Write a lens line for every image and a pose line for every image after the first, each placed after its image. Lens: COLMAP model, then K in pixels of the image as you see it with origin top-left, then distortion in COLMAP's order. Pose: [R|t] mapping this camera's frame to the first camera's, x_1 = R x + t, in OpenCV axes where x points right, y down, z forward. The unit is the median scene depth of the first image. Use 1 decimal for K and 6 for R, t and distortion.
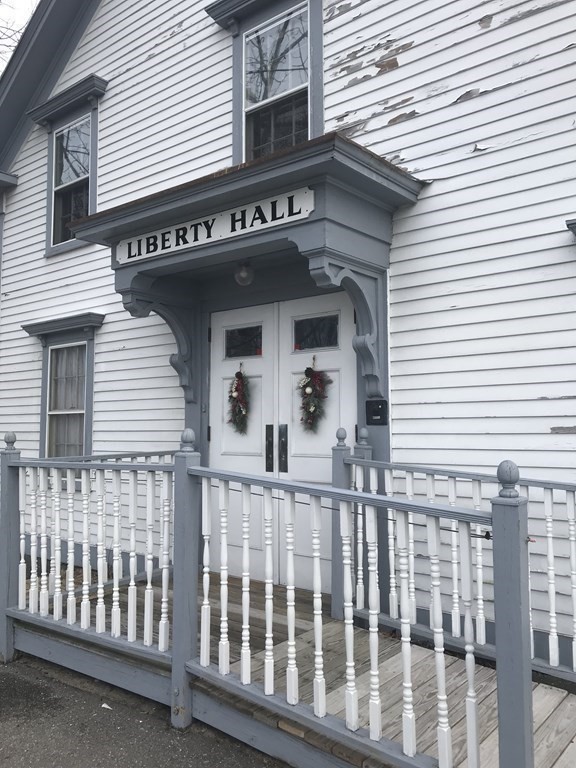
lens RADIAL K [[642.4, 0, 288.2], [0, 642.4, 382.3], [0, 0, 1]] dist [0.014343, 0.004406]
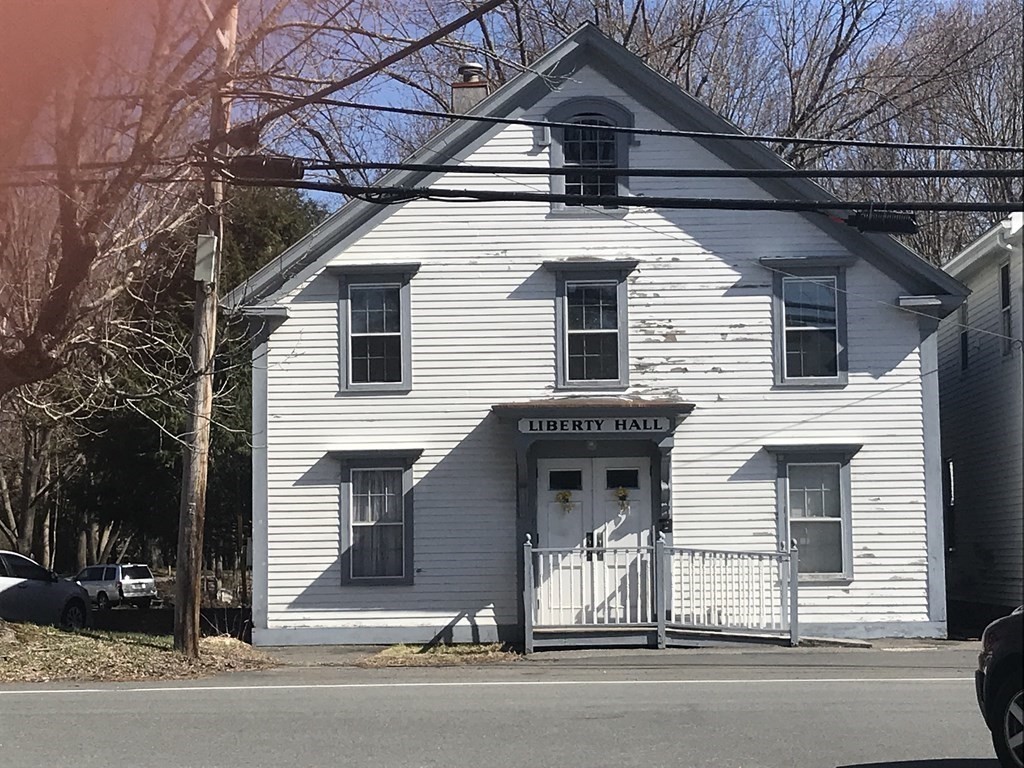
lens RADIAL K [[2182.8, 0, 512.3], [0, 2182.8, 383.9], [0, 0, 1]] dist [0.067501, 0.000000]
pose [[0.797632, 0.047043, 0.601307, -3.980584], [-0.035871, 0.998889, -0.030564, -0.152083], [-0.602076, 0.002809, 0.798434, -3.743448]]
